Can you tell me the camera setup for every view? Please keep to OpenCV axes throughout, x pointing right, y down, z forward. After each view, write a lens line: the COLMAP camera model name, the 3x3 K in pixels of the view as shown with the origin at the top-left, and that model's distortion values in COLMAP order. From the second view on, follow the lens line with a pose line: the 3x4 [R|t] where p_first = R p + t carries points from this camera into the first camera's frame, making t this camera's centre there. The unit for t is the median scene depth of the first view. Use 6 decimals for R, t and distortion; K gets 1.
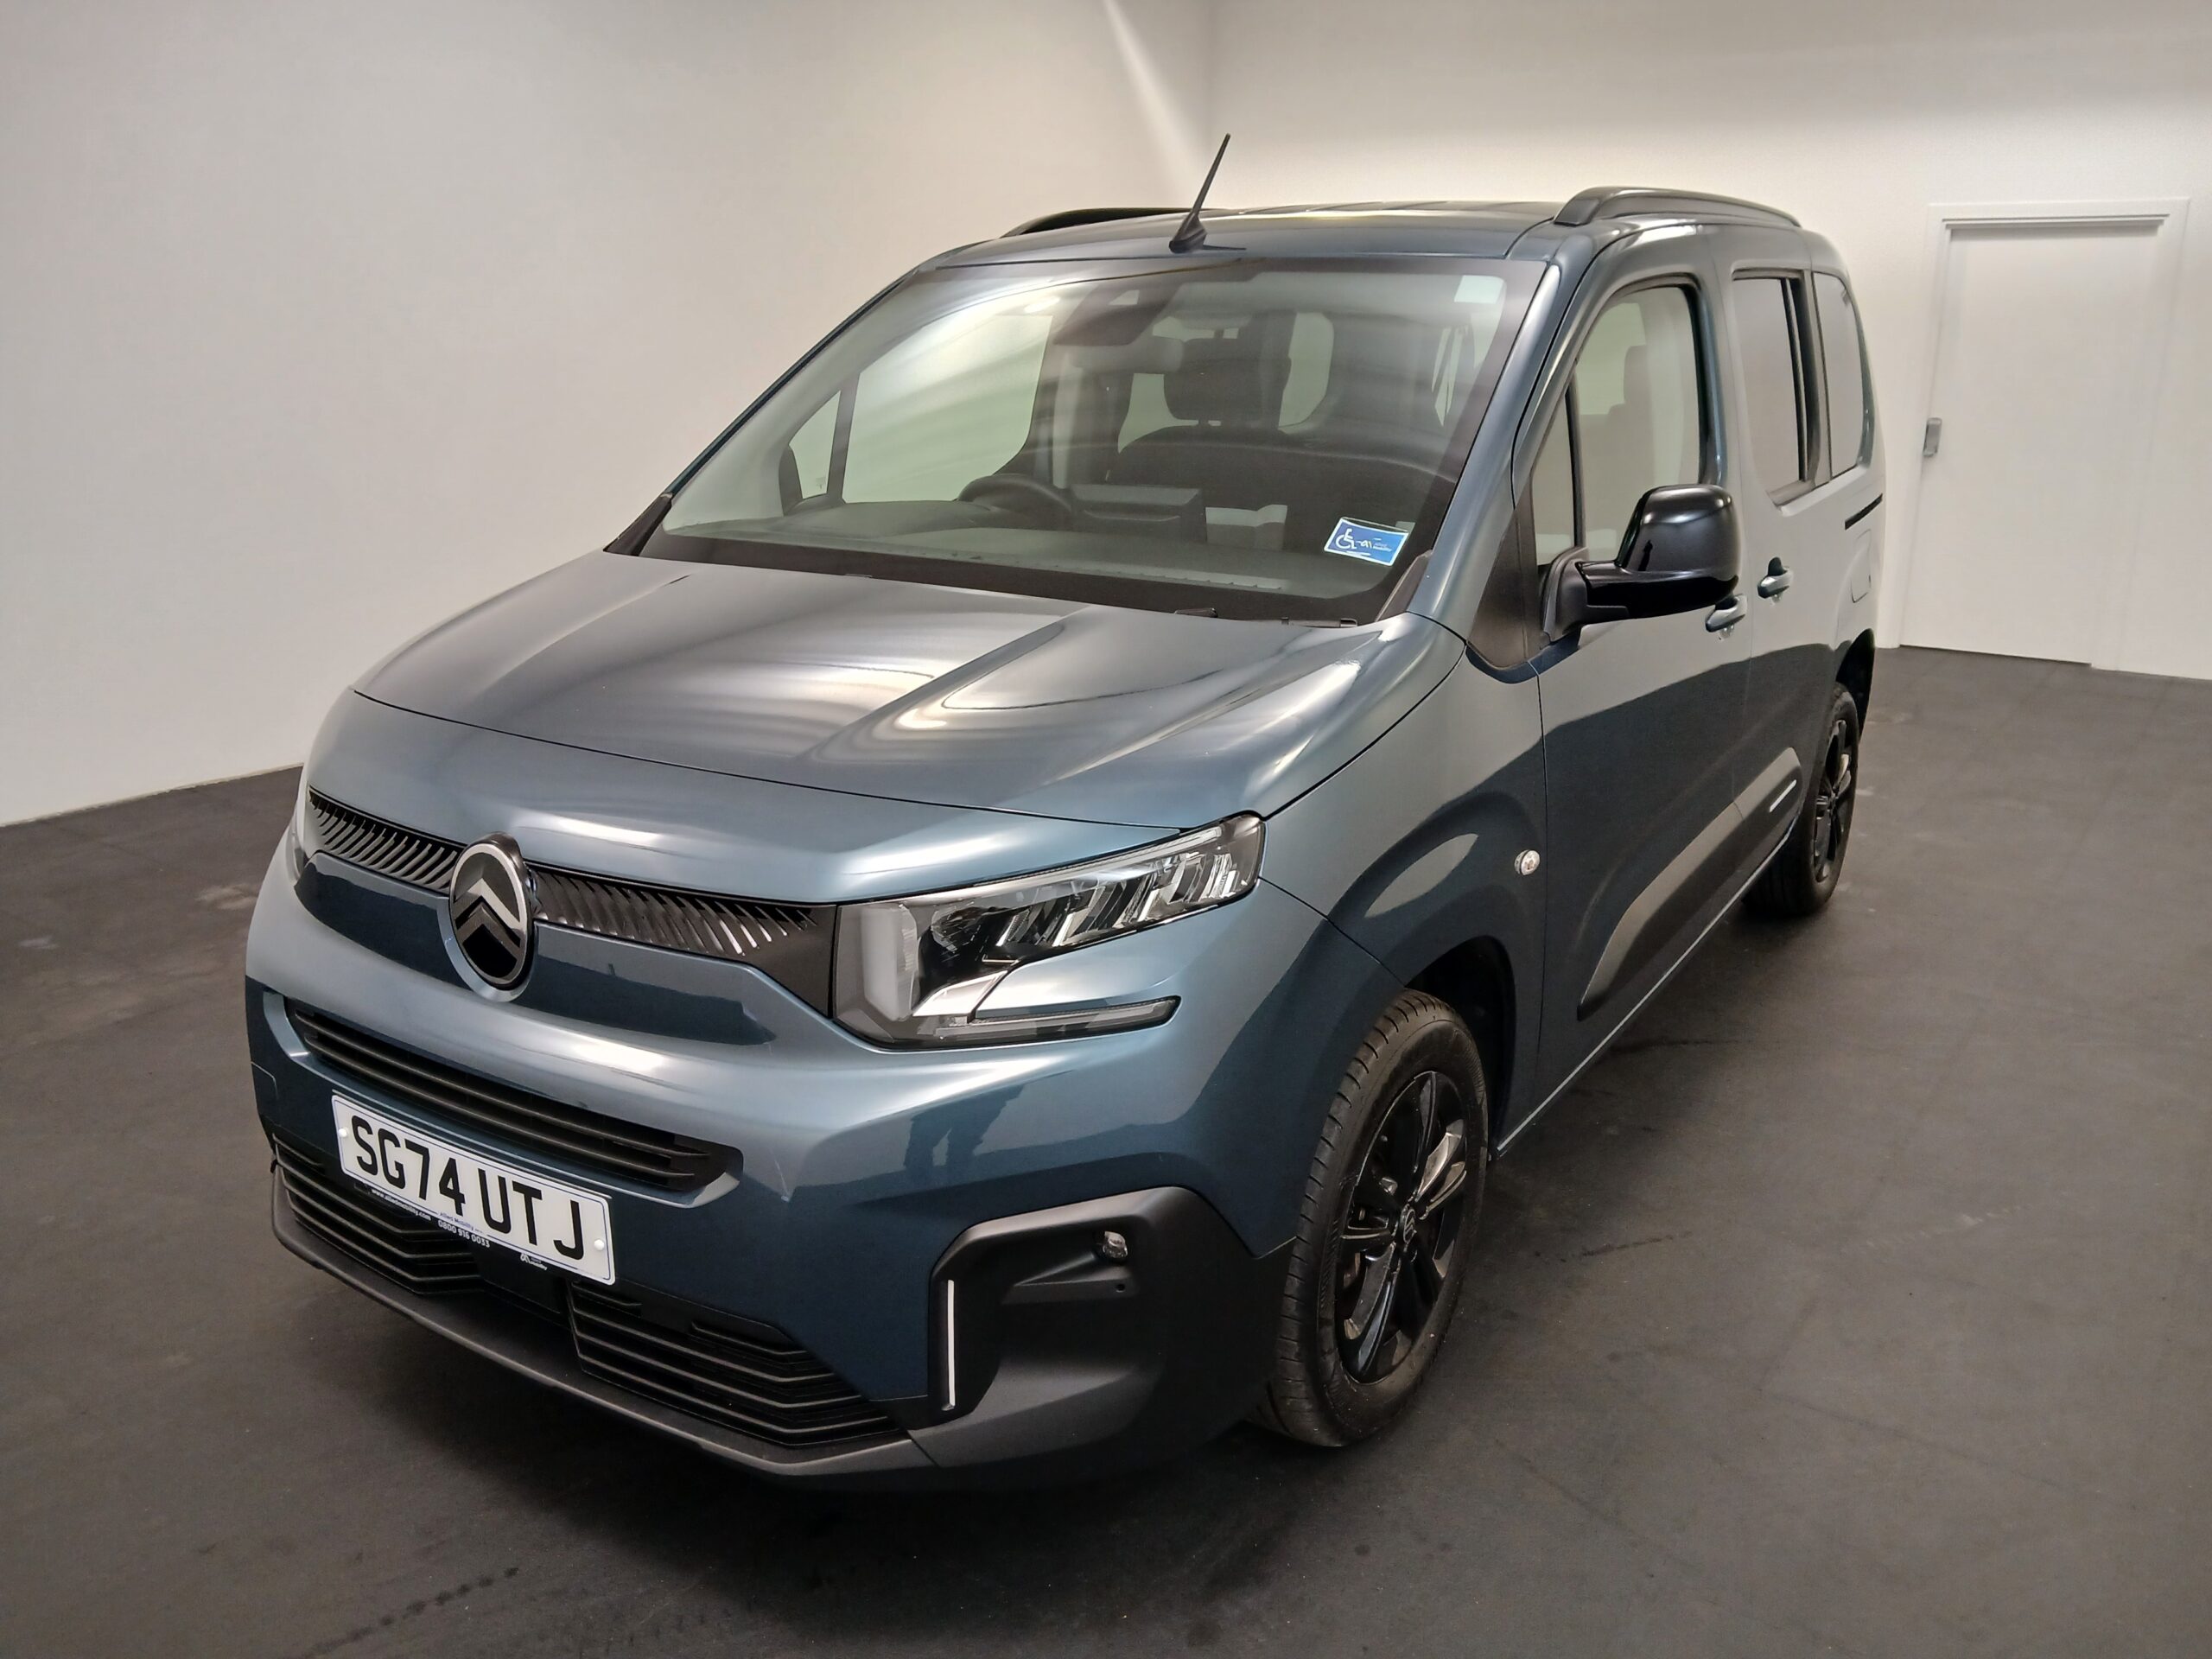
lens RADIAL K [[1731.1, 0, 1102.4], [0, 1731.1, 841.5], [0, 0, 1]] dist [0.034029, -0.048329]
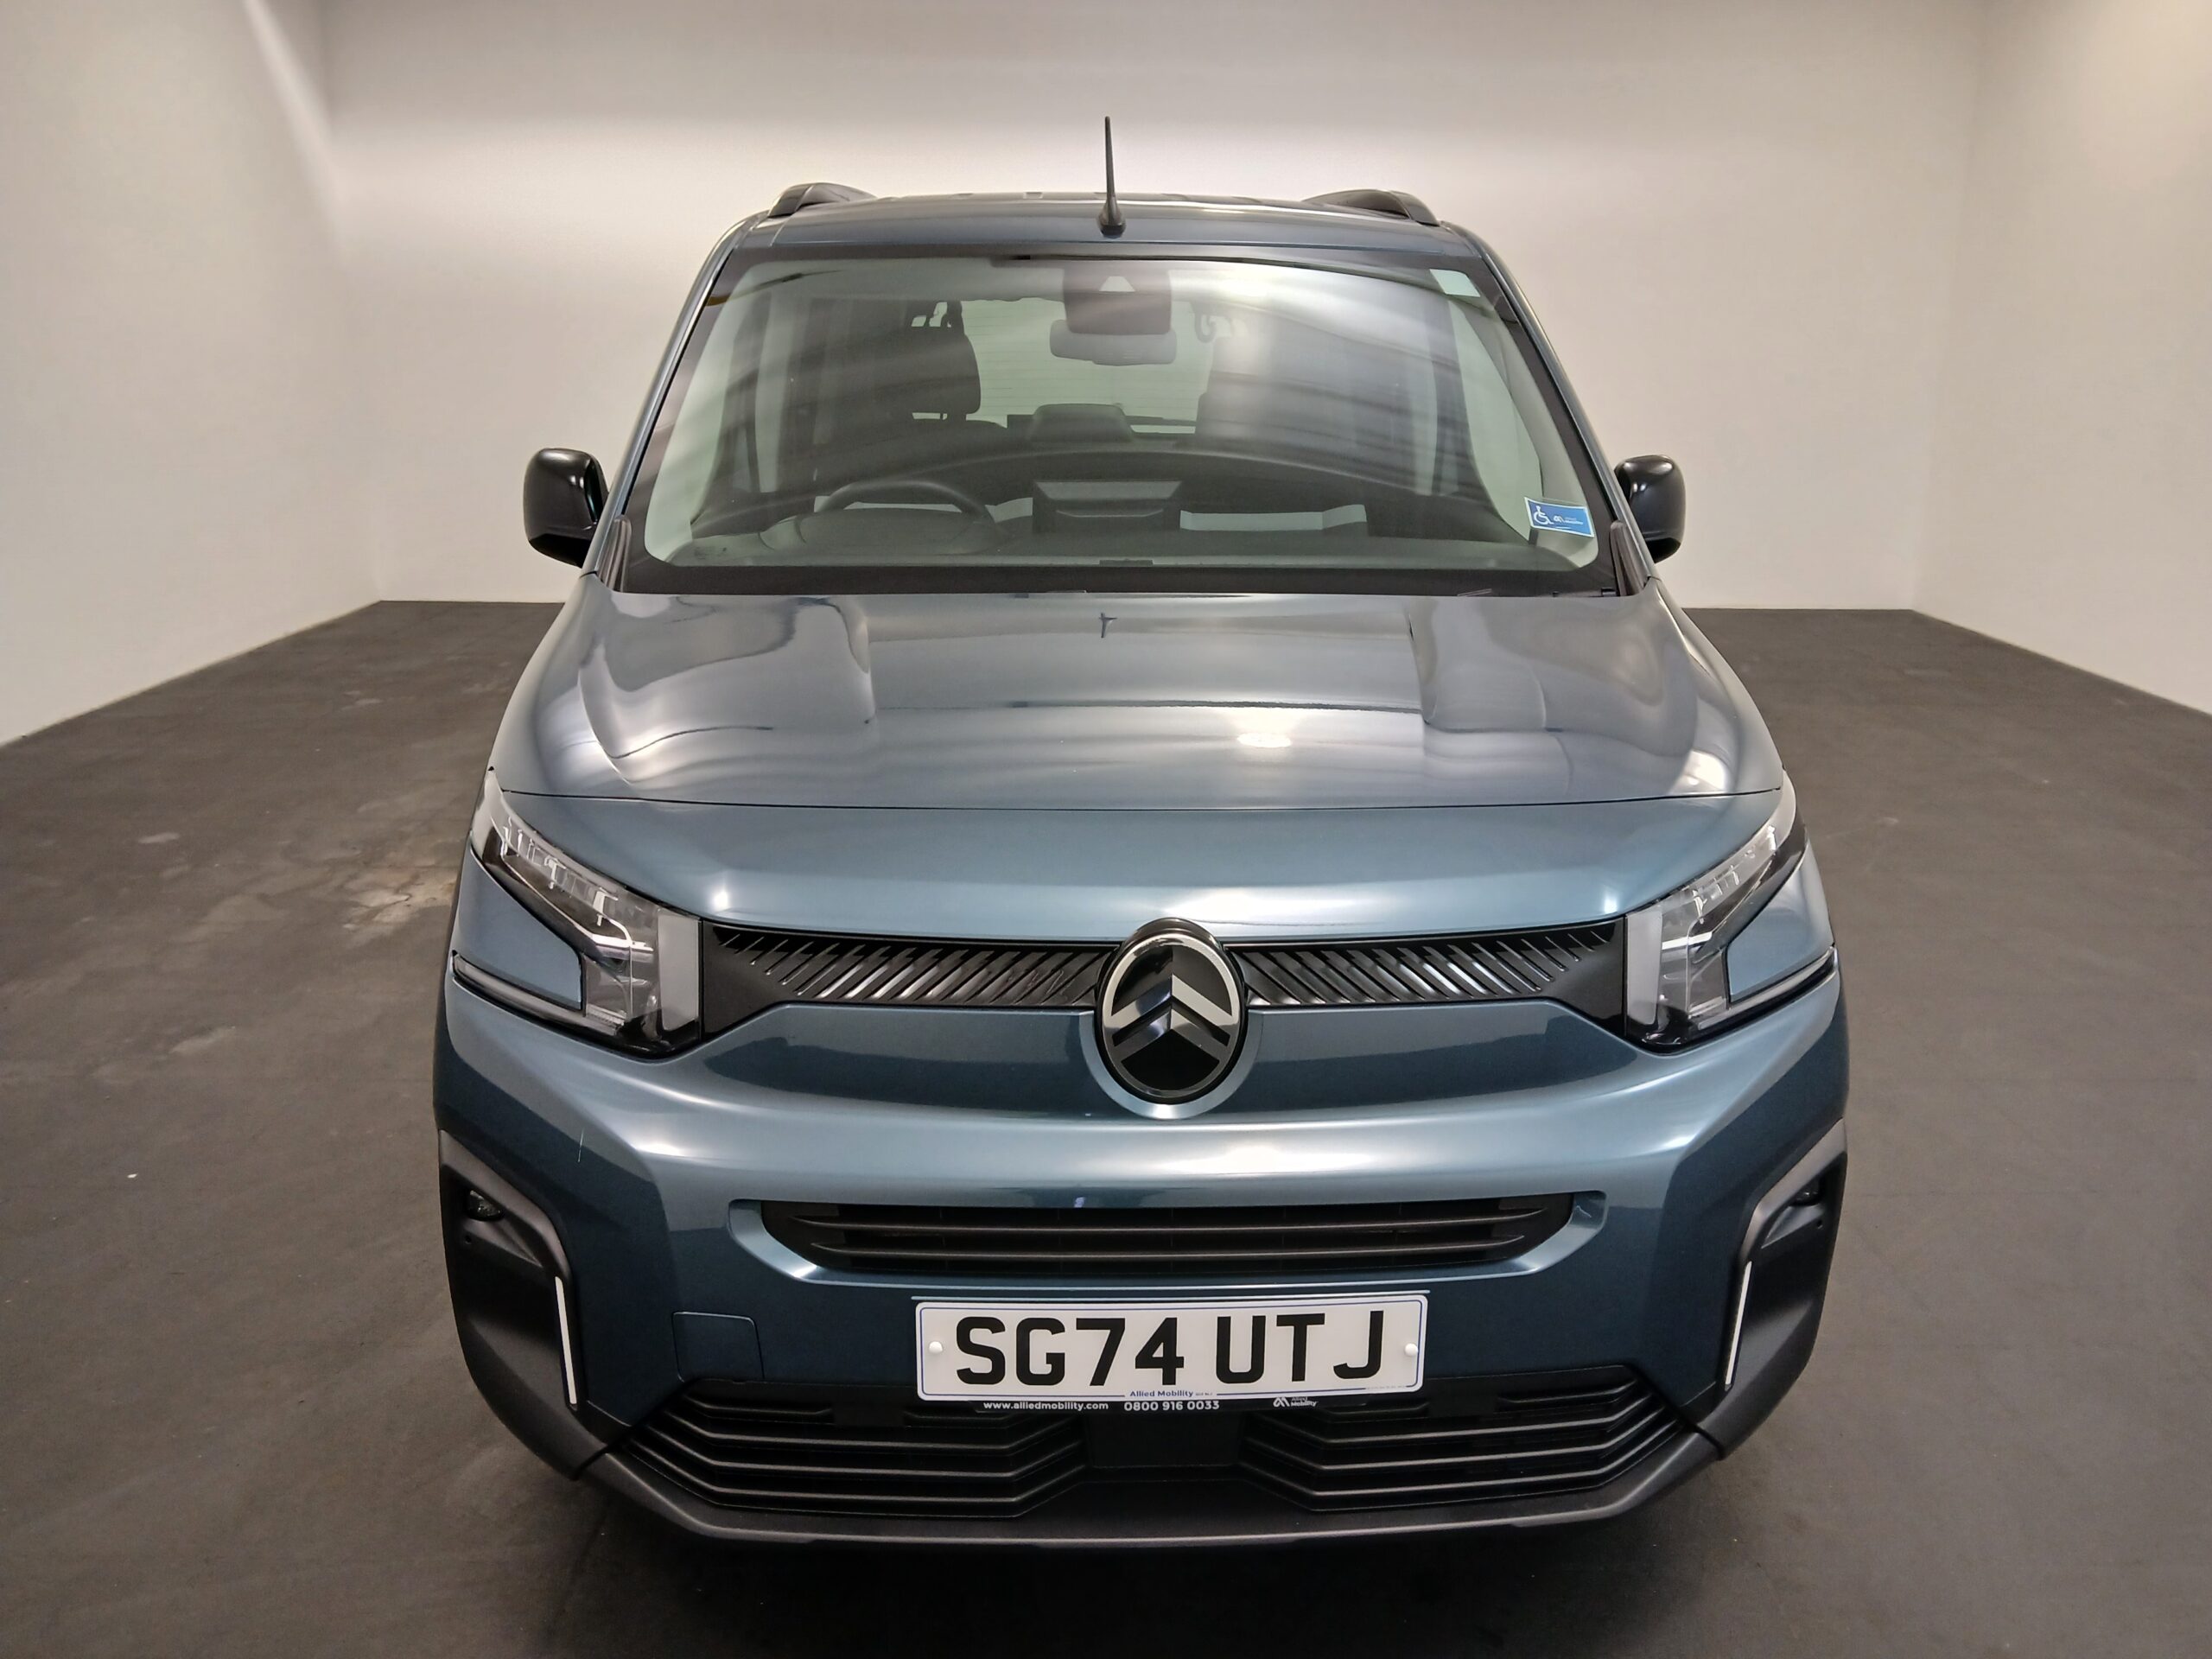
lens RADIAL K [[1731.1, 0, 1121.5], [0, 1731.1, 832.4], [0, 0, 1]] dist [0.034029, -0.048329]
pose [[0.810456, -0.158052, 0.564075, -0.827583], [0.157438, 0.986255, 0.050140, -0.090637], [-0.564247, 0.048171, 0.824200, 0.326696]]
